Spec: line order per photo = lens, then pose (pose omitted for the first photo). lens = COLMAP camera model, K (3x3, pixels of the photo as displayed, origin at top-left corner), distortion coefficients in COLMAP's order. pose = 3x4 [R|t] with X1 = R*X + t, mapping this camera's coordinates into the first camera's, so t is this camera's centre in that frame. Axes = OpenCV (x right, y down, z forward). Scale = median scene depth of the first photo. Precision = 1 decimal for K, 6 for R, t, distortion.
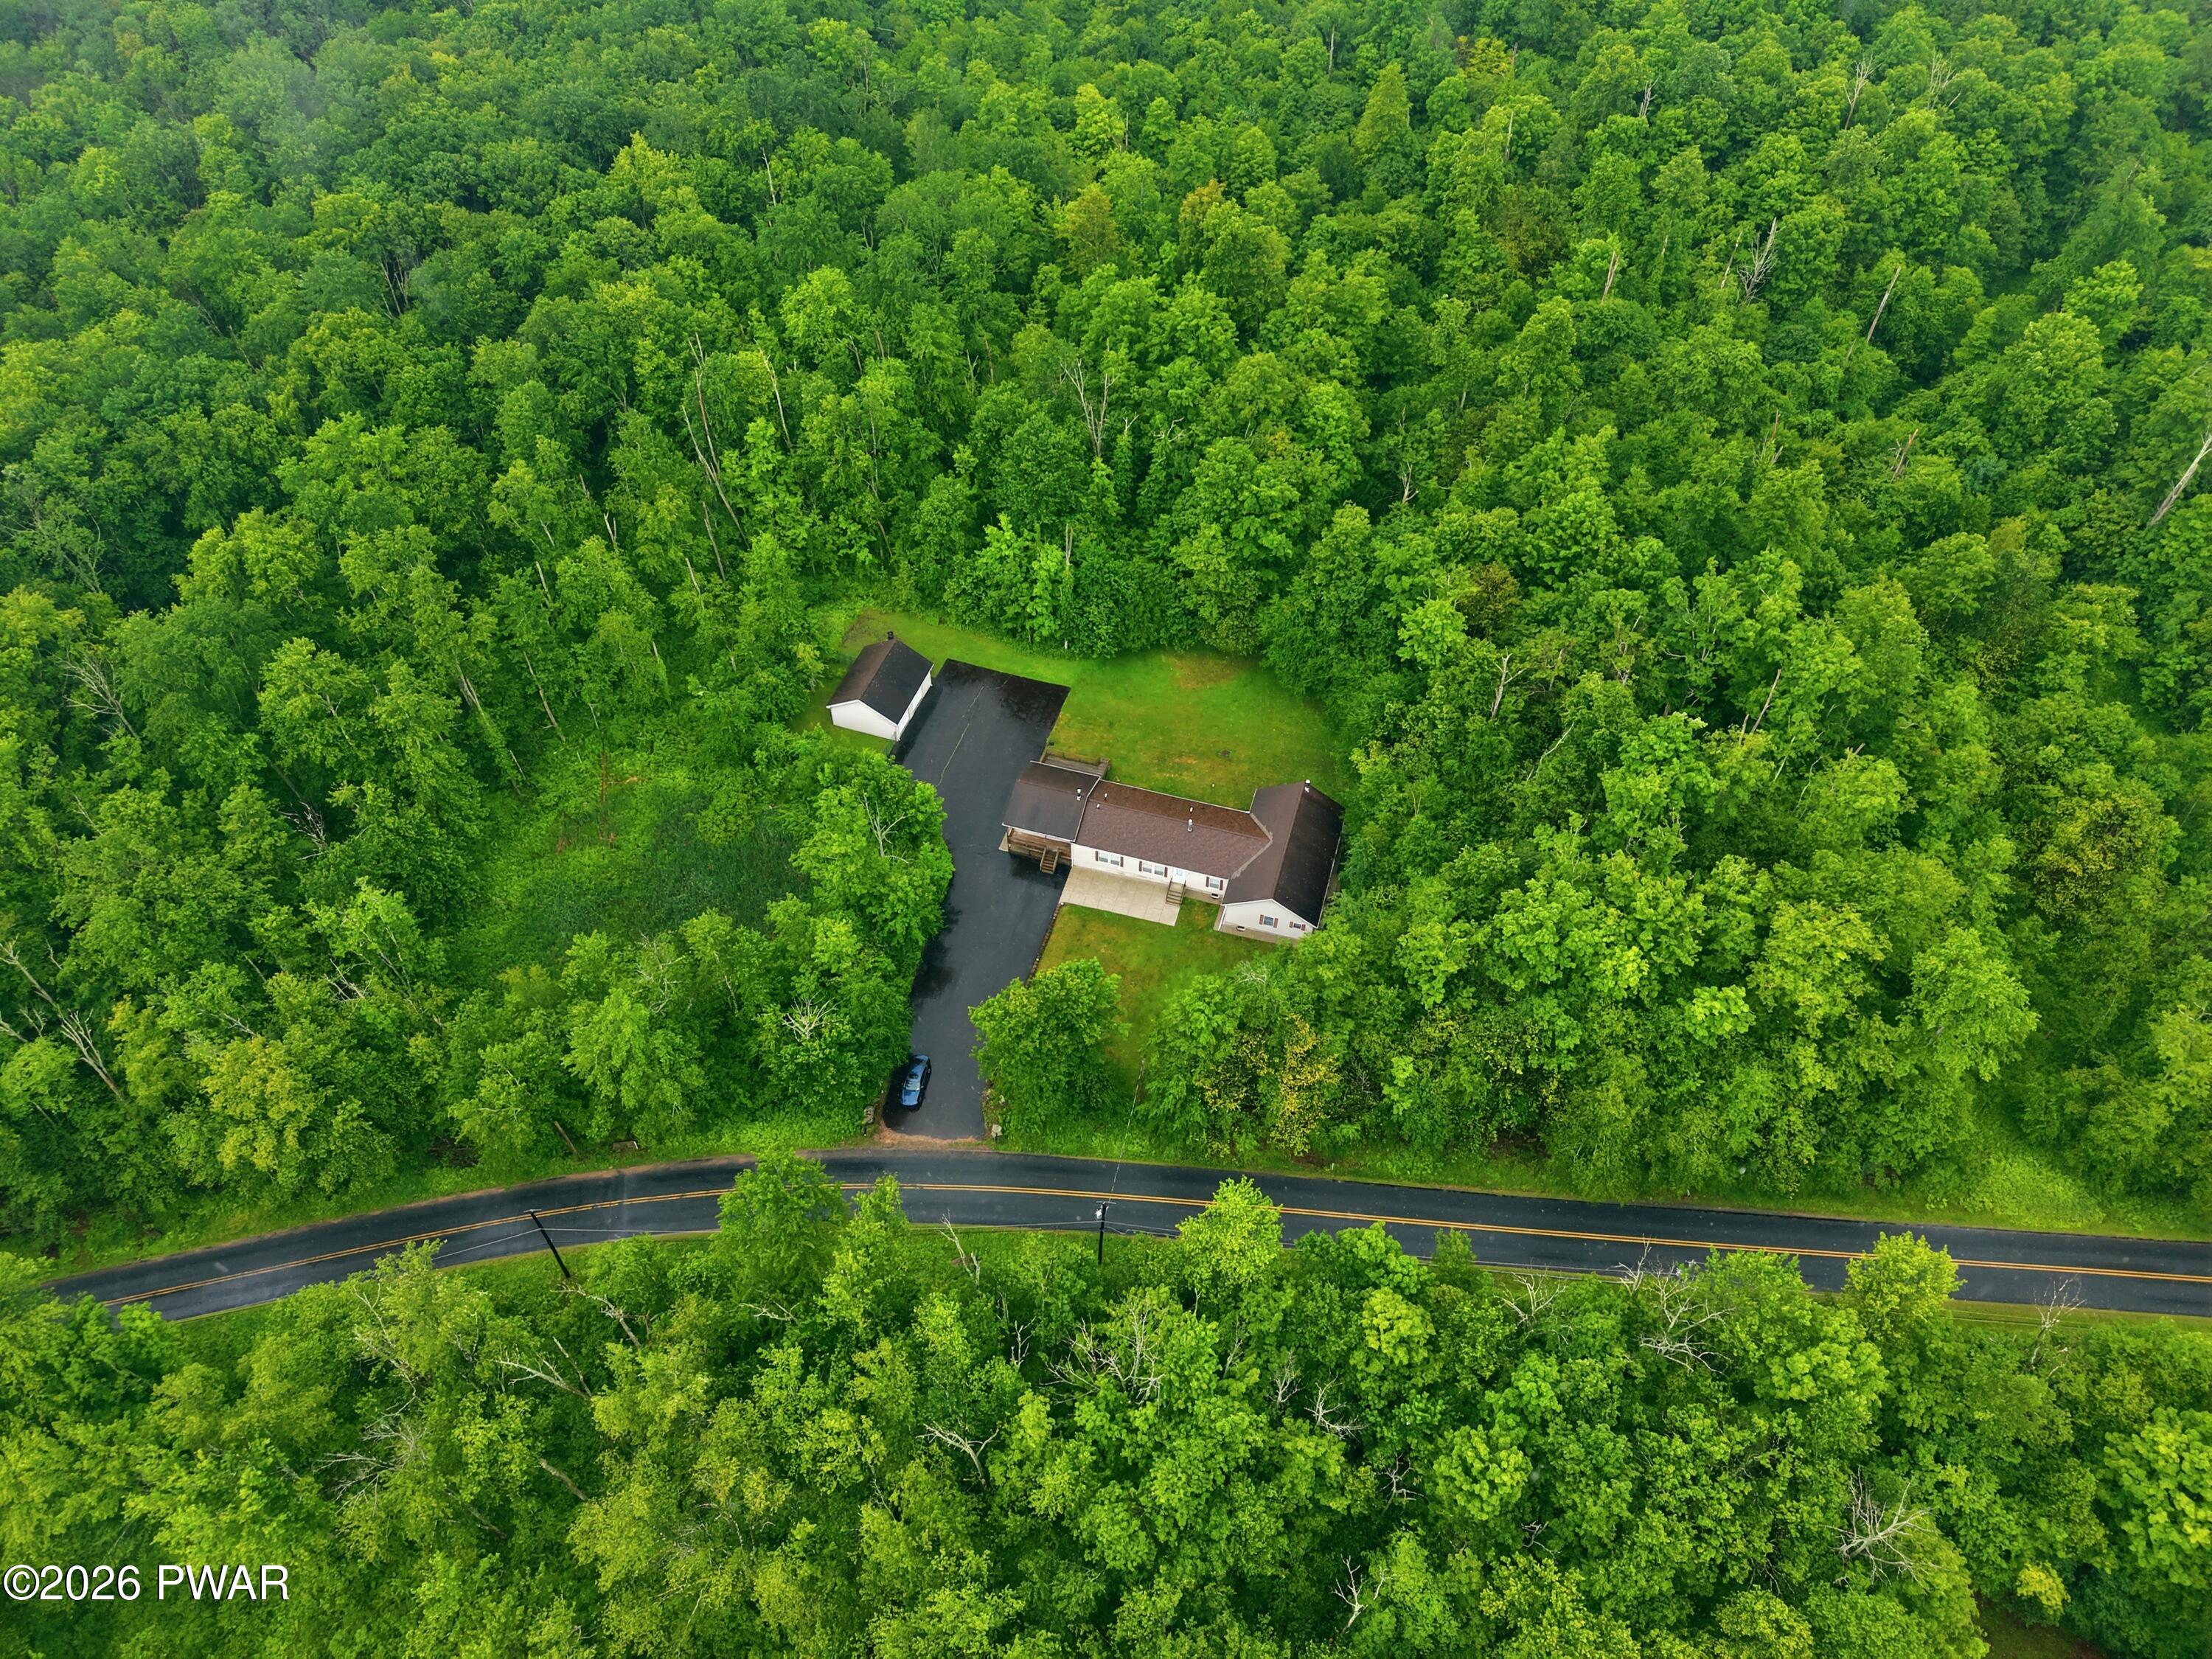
lens RADIAL K [[1469.4, 0, 1107.0], [0, 1469.4, 826.2], [0, 0, 1]] dist [0.035441, -0.034554]
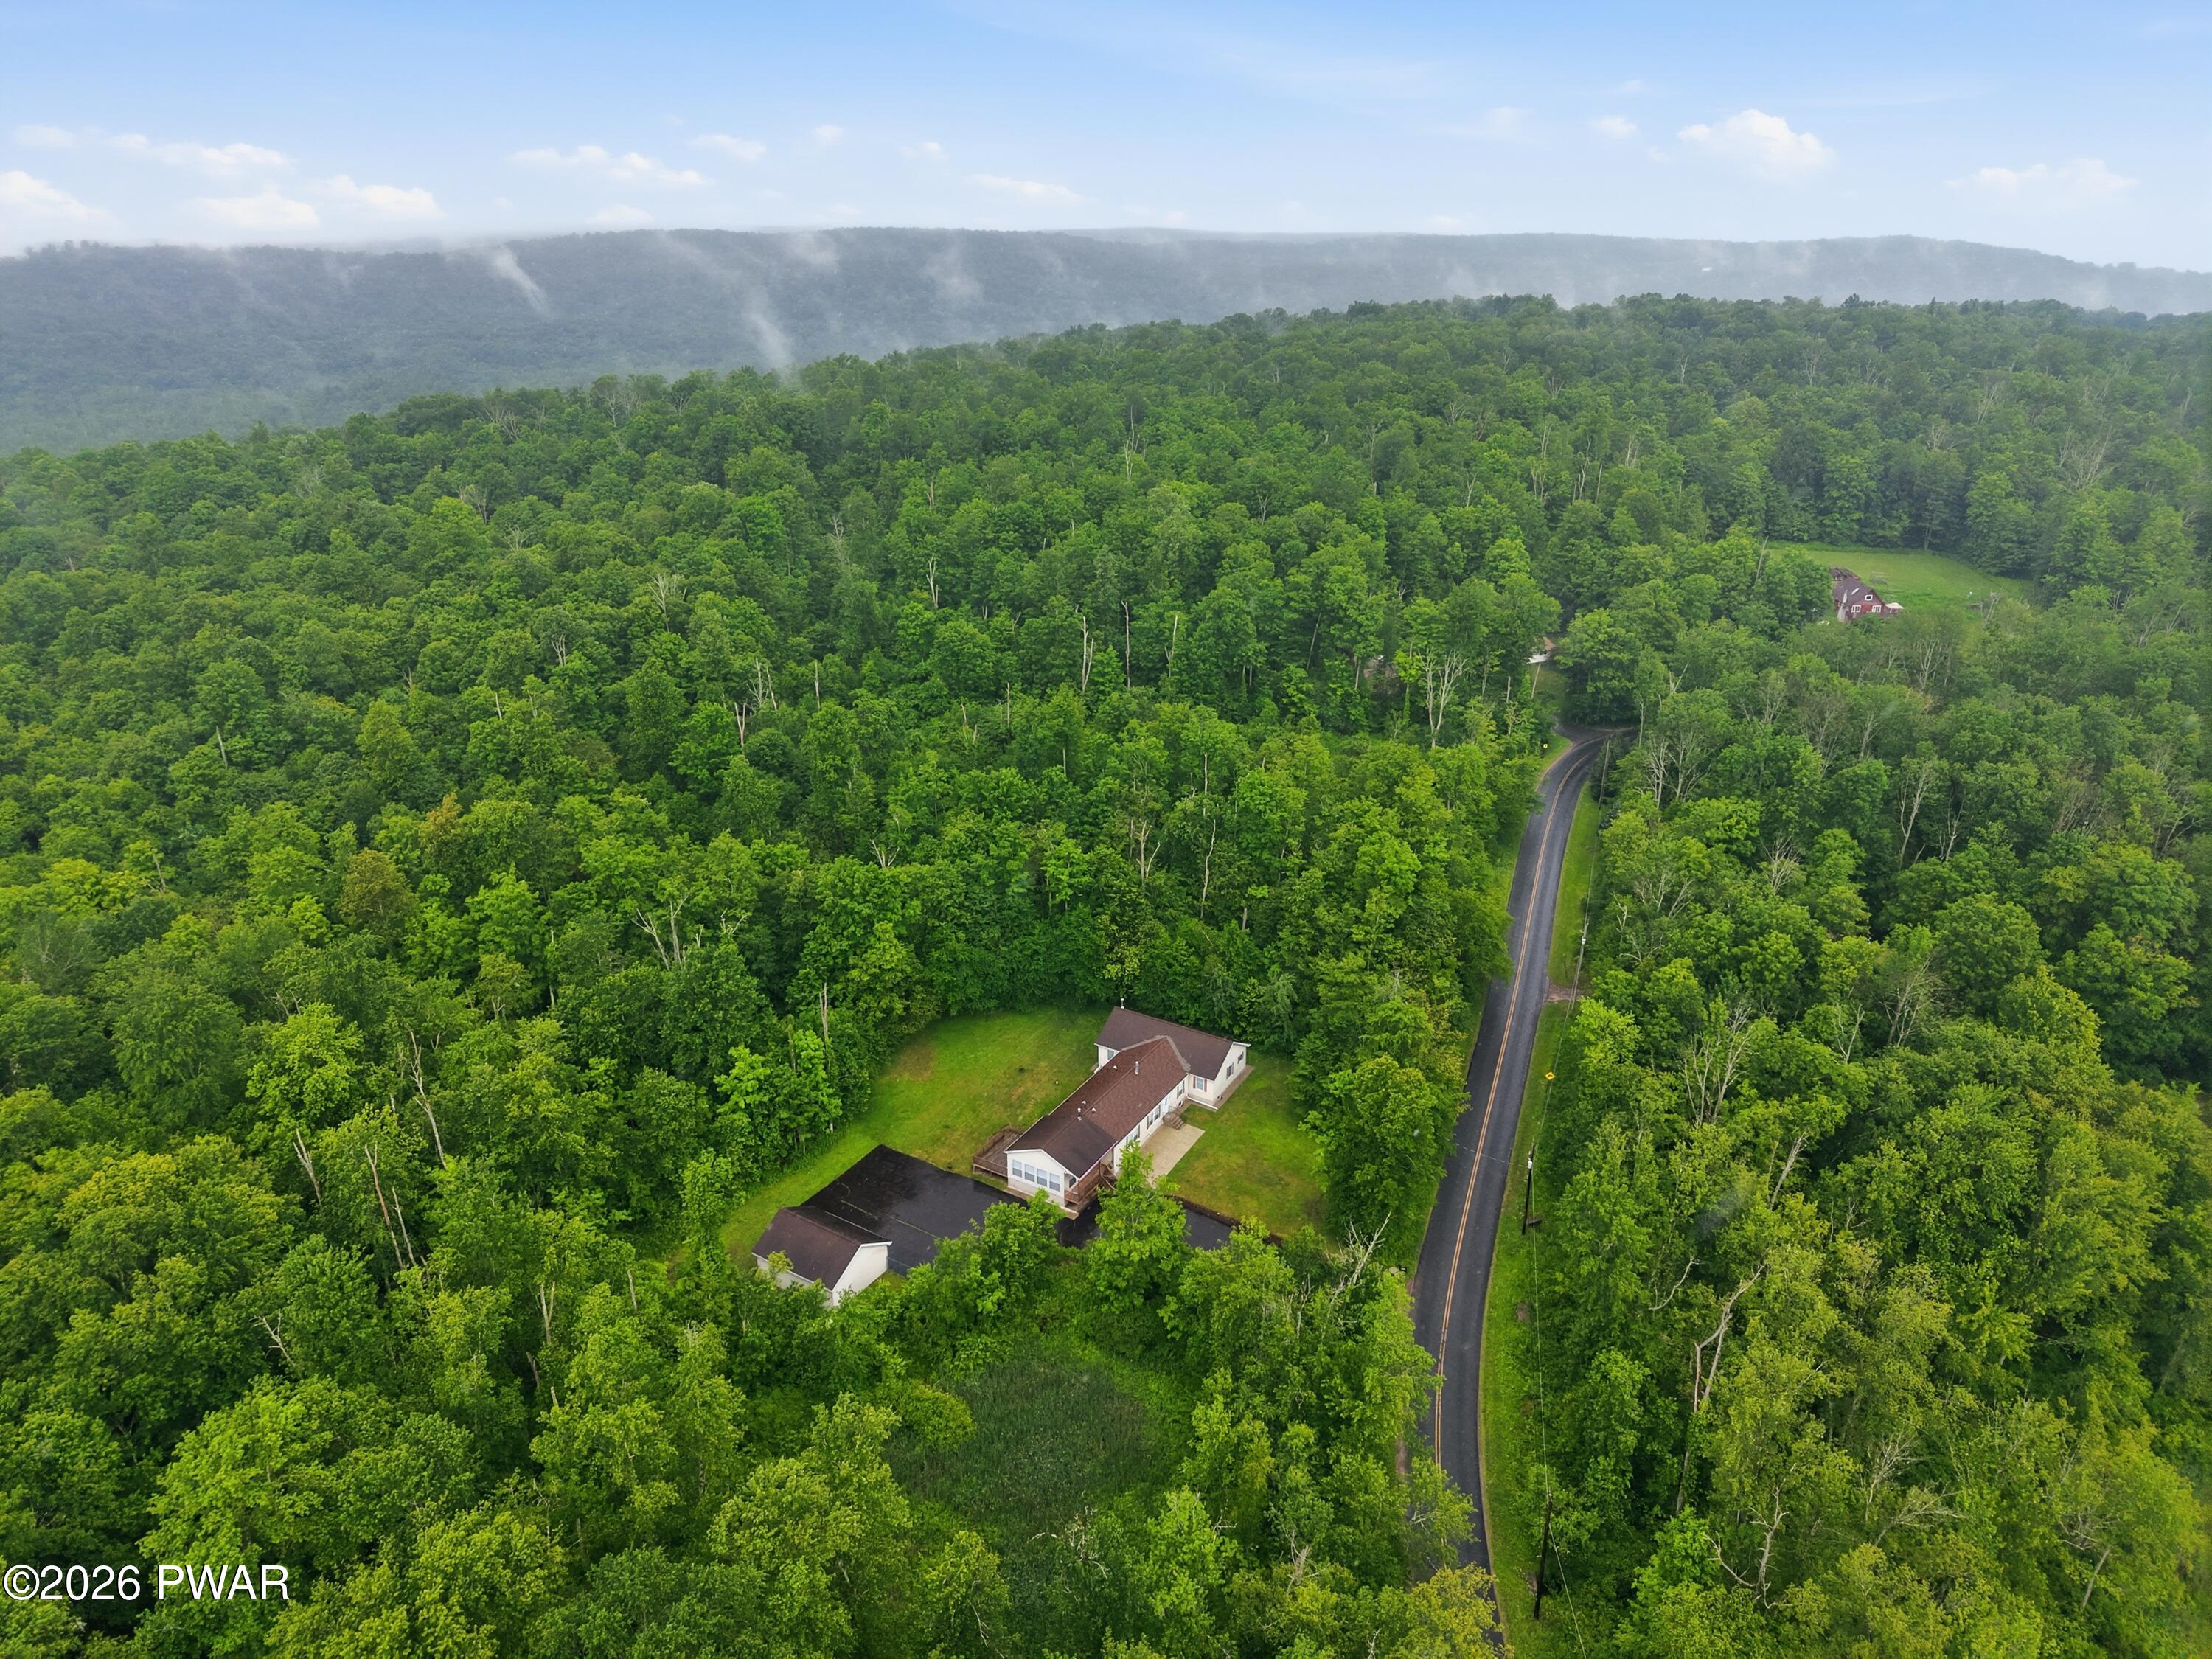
lens RADIAL K [[1469.4, 0, 1103.9], [0, 1469.4, 836.3], [0, 0, 1]] dist [0.035441, -0.034554]
pose [[0.257769, -0.395268, 0.881657, -0.863589], [0.731300, 0.676180, 0.089339, -0.237669], [-0.631471, 0.621727, 0.463357, 0.380279]]
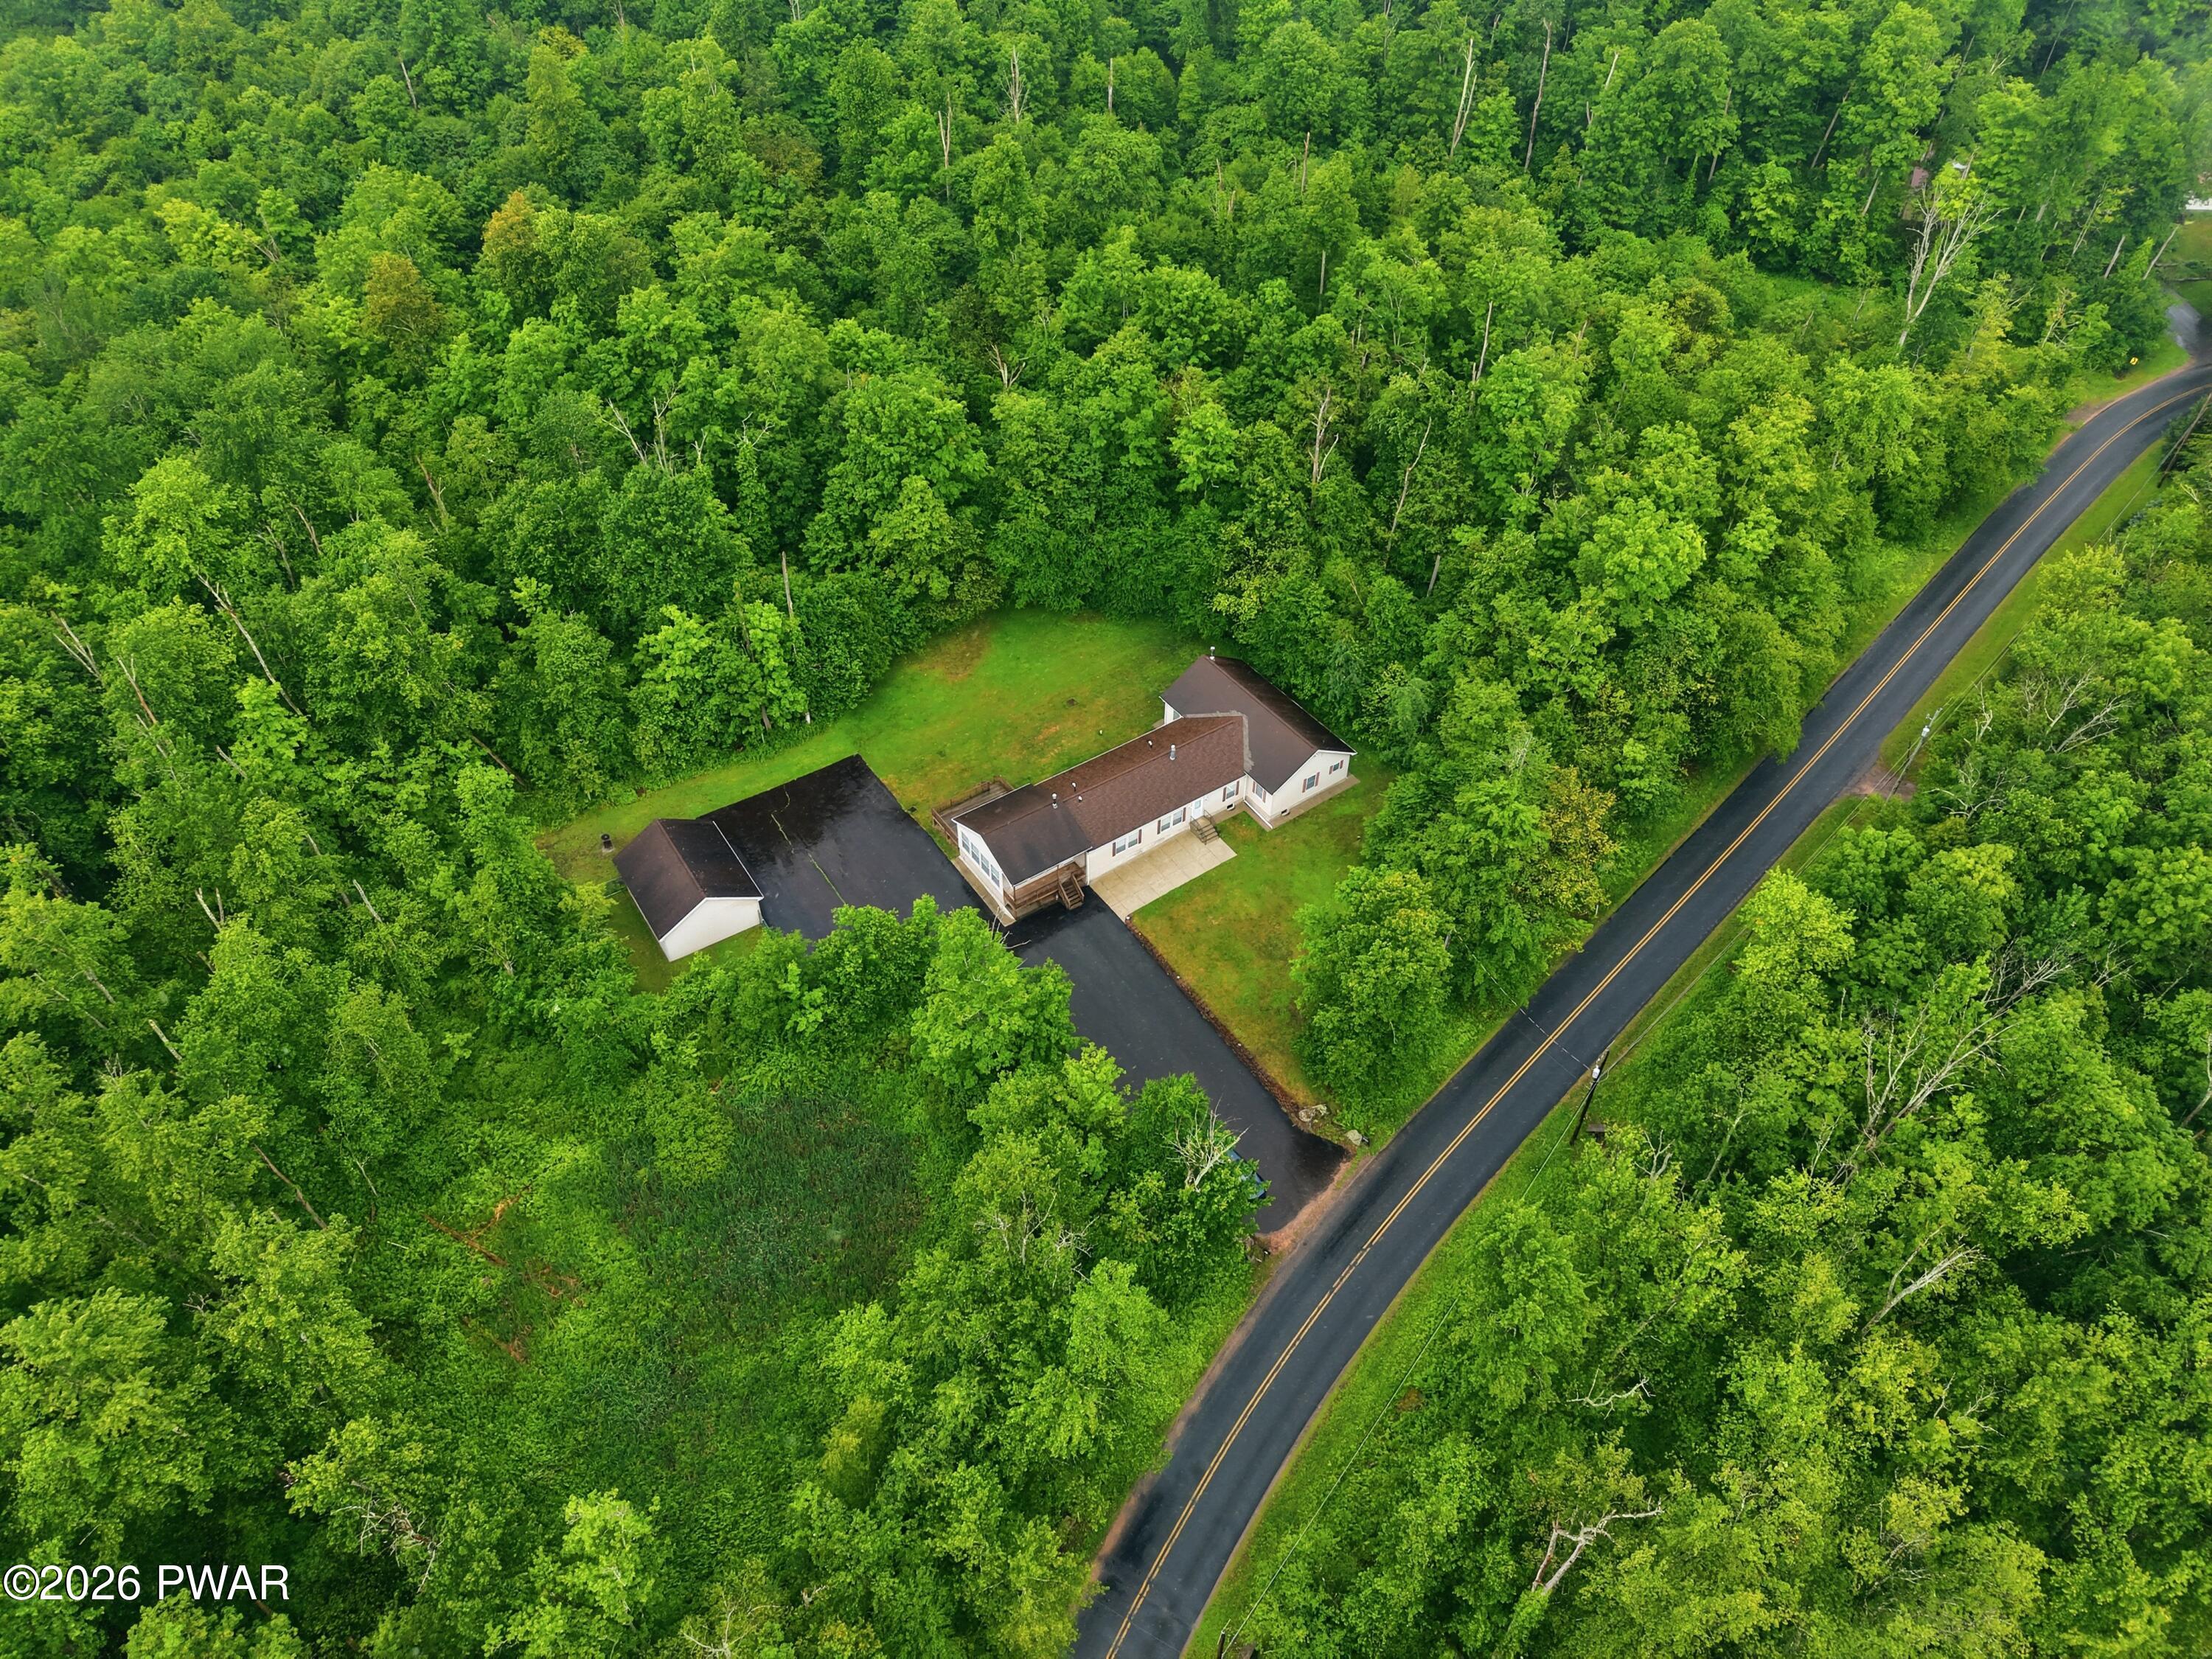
lens RADIAL K [[1469.4, 0, 1108.6], [0, 1469.4, 839.4], [0, 0, 1]] dist [0.035441, -0.034554]
pose [[0.631173, -0.563651, 0.532840, -0.439185], [0.591445, 0.794184, 0.139515, -0.099405], [-0.501811, 0.227087, 0.834636, 0.323412]]
